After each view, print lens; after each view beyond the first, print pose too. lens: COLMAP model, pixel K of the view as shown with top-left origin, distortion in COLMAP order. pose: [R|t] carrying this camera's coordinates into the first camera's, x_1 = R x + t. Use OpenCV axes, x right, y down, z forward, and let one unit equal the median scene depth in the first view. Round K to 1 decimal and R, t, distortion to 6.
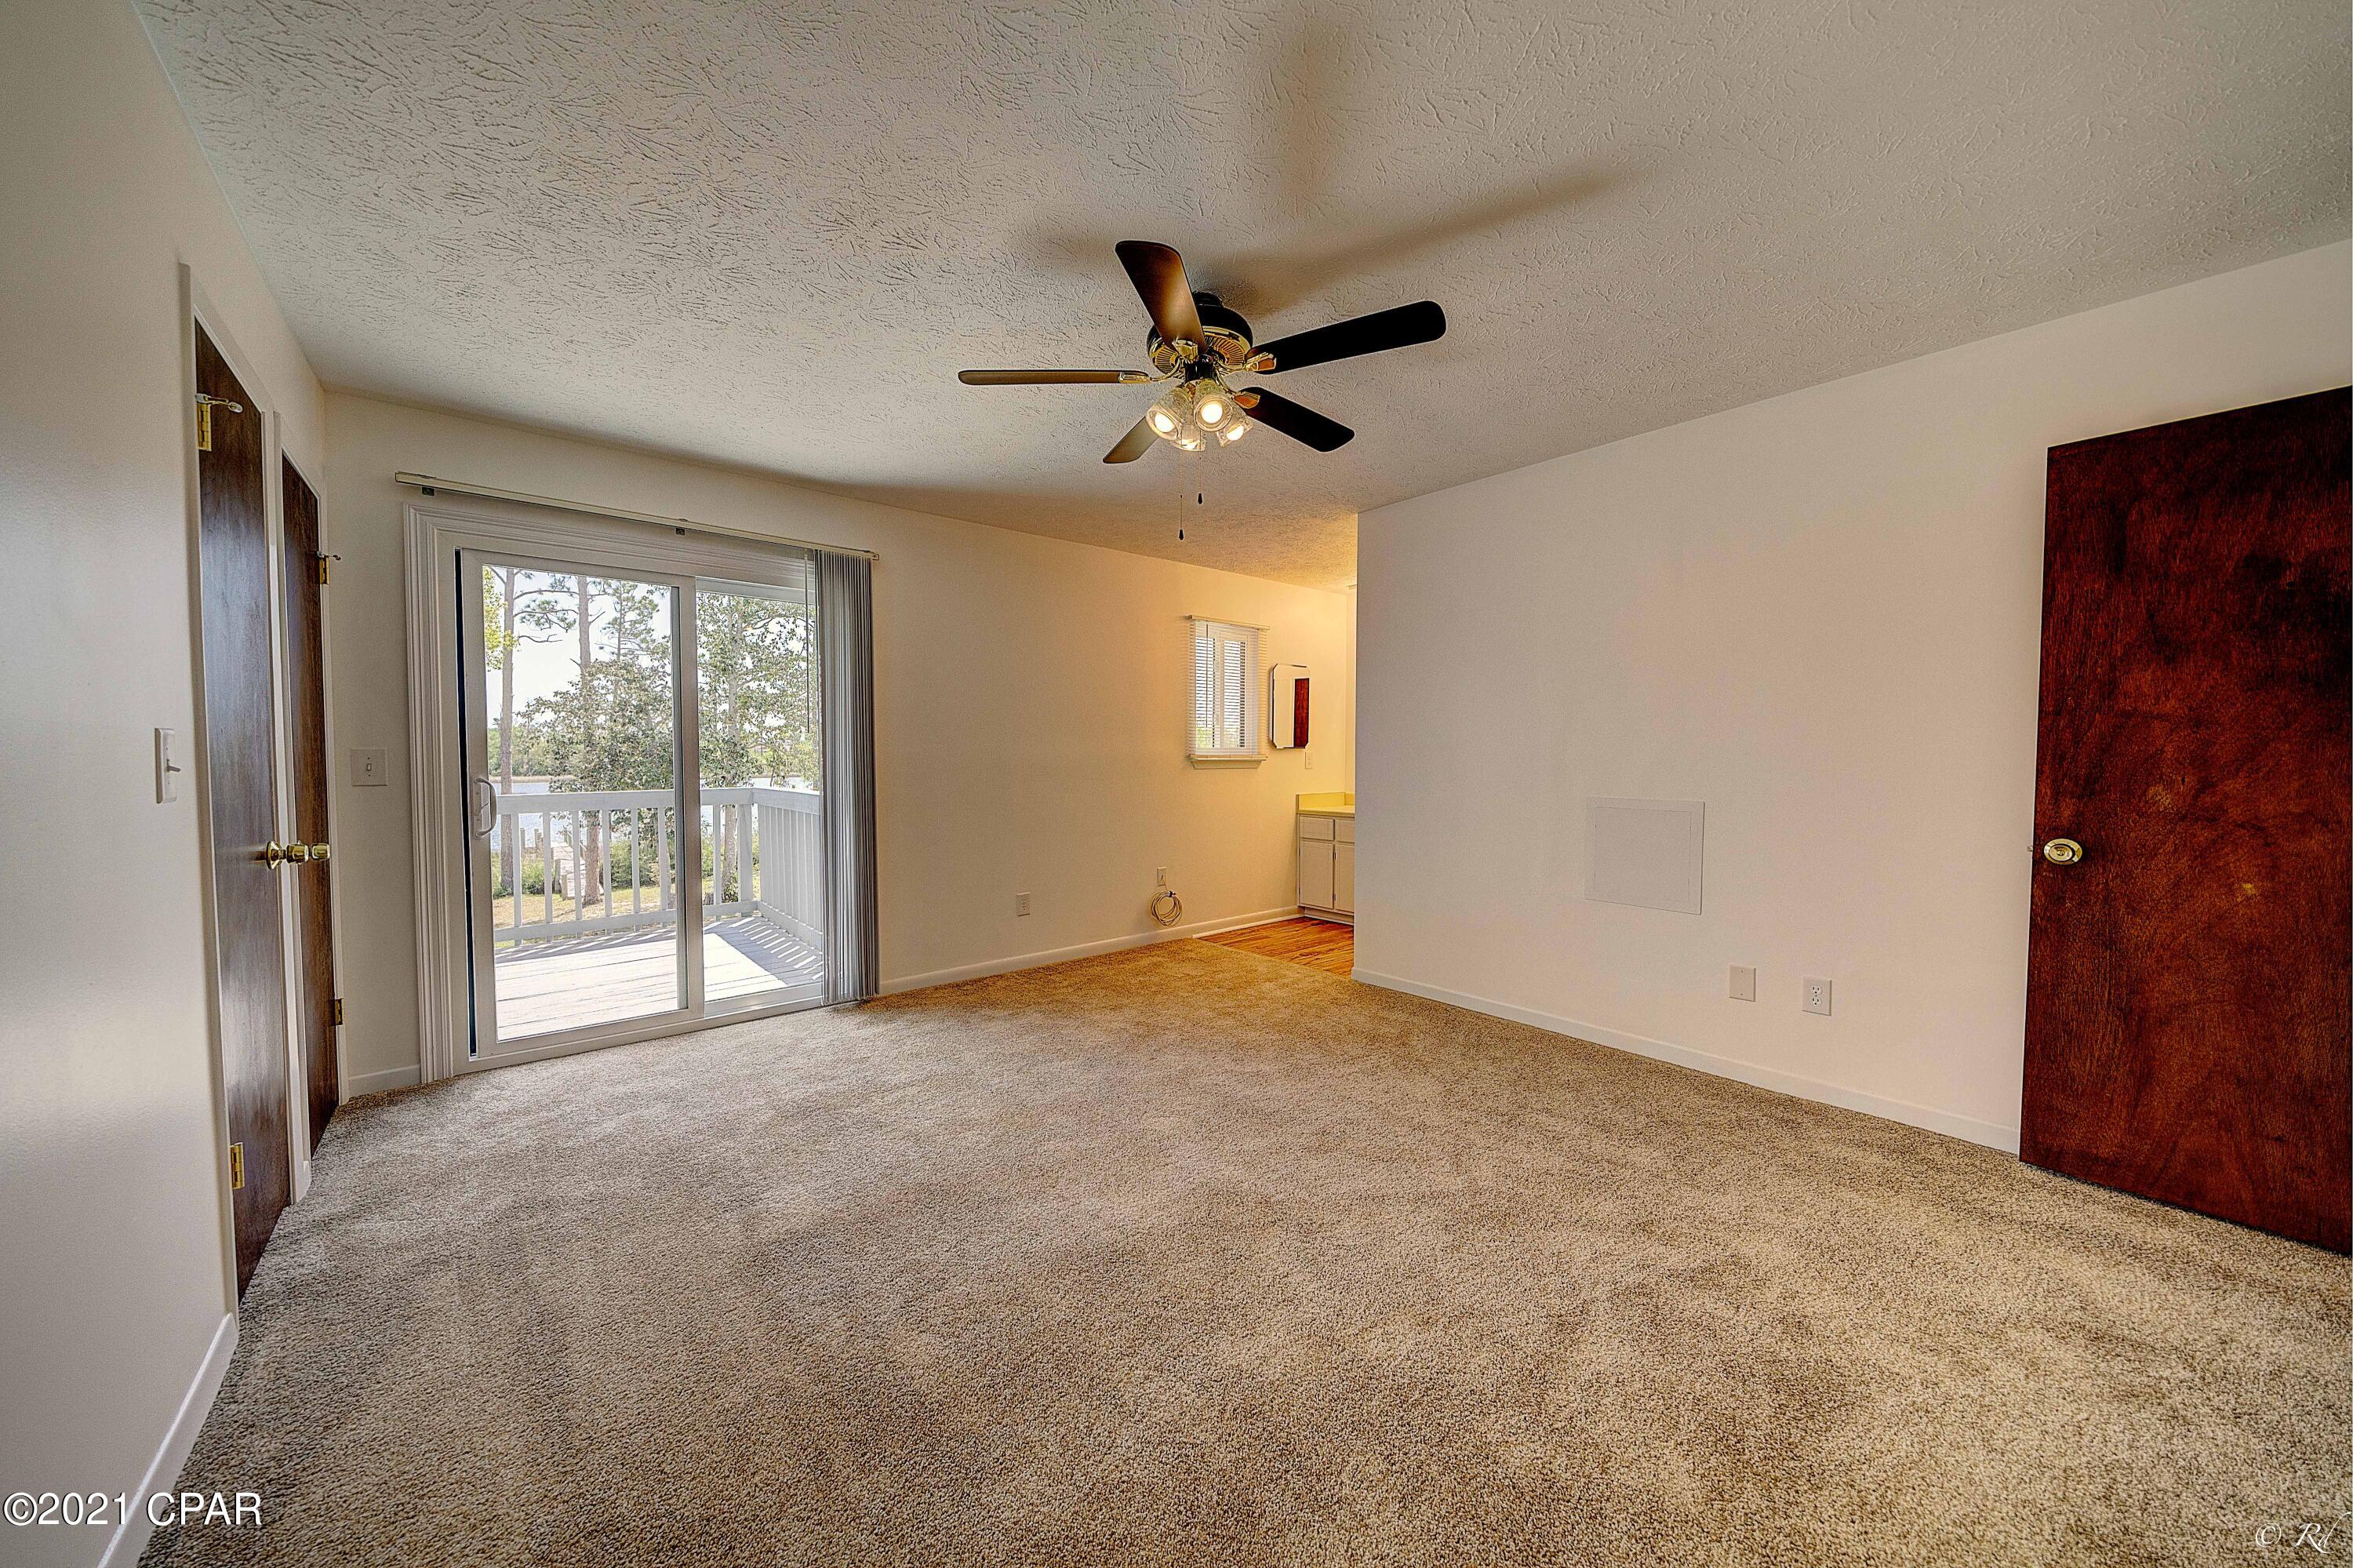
lens RADIAL K [[803.7, 0, 1171.9], [0, 803.7, 781.8], [0, 0, 1]] dist [-0.006493, -0.000112]
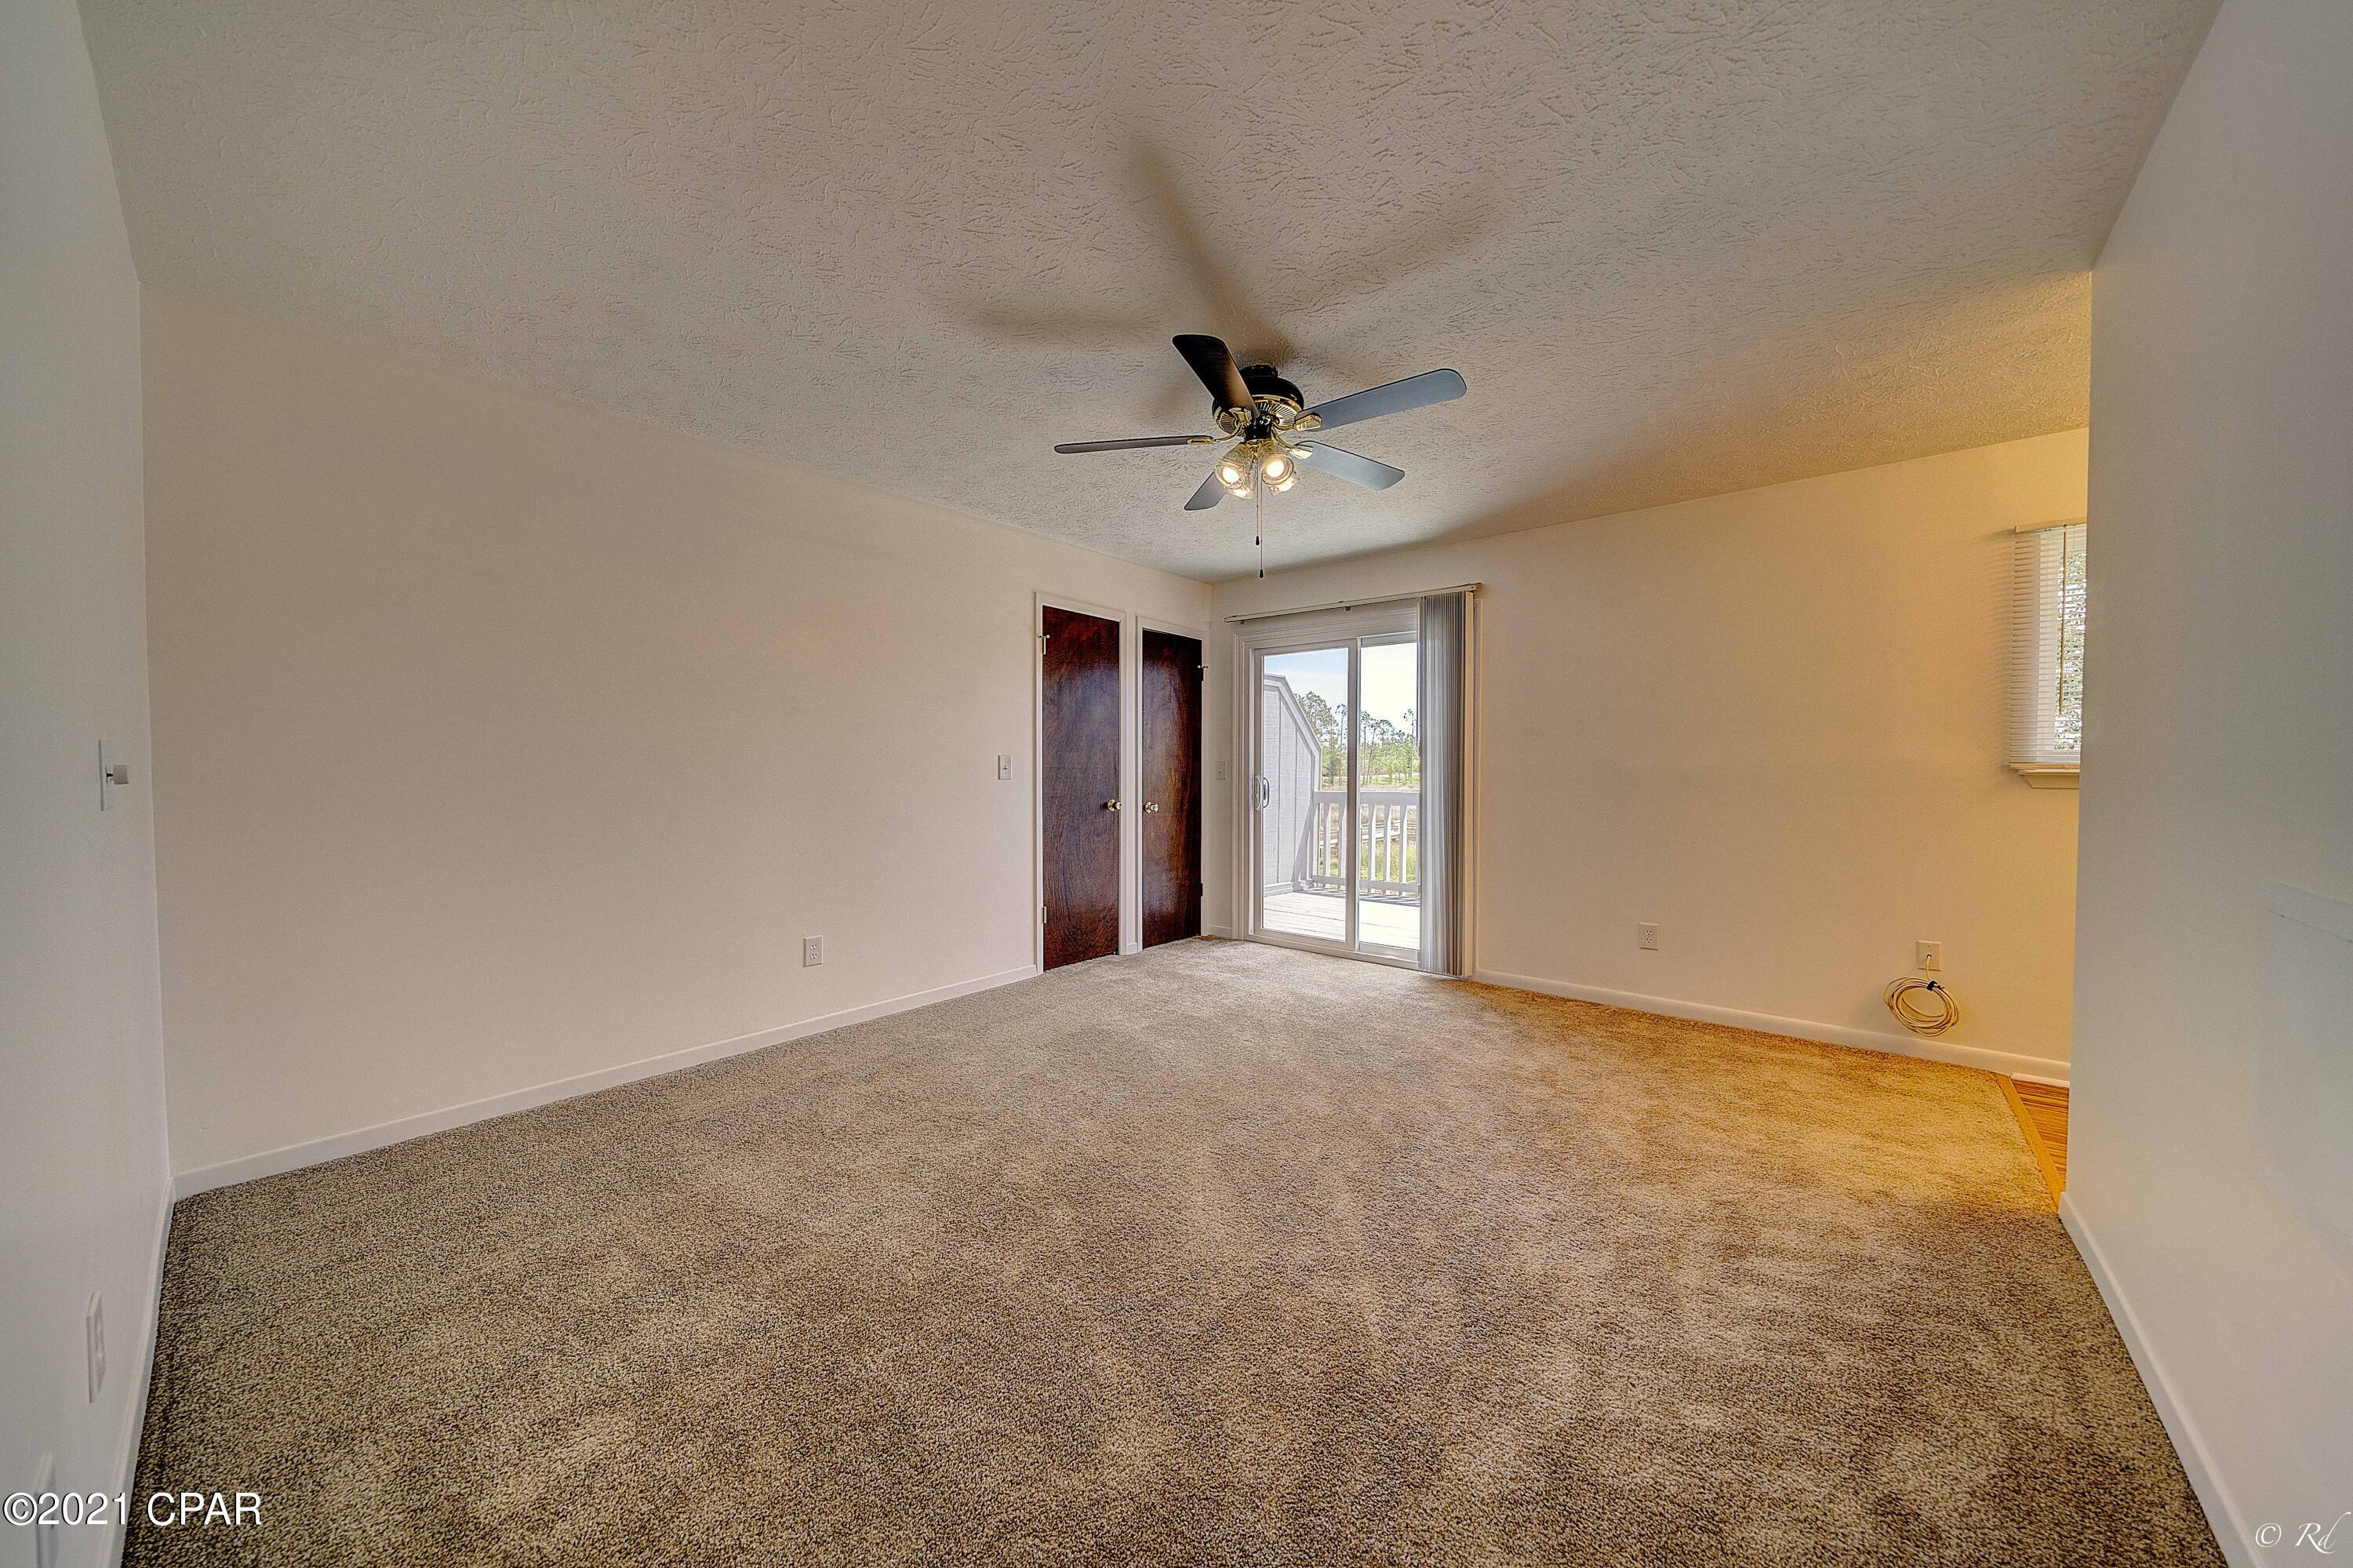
lens RADIAL K [[840.5, 0, 1176.5], [0, 840.5, 784.0], [0, 0, 1]] dist [-0.002279, -0.000139]
pose [[0.143523, 0.023418, -0.989370, 0.762289], [-0.029154, 0.999386, 0.019426, -0.016732], [0.989217, 0.026056, 0.144118, 0.441981]]
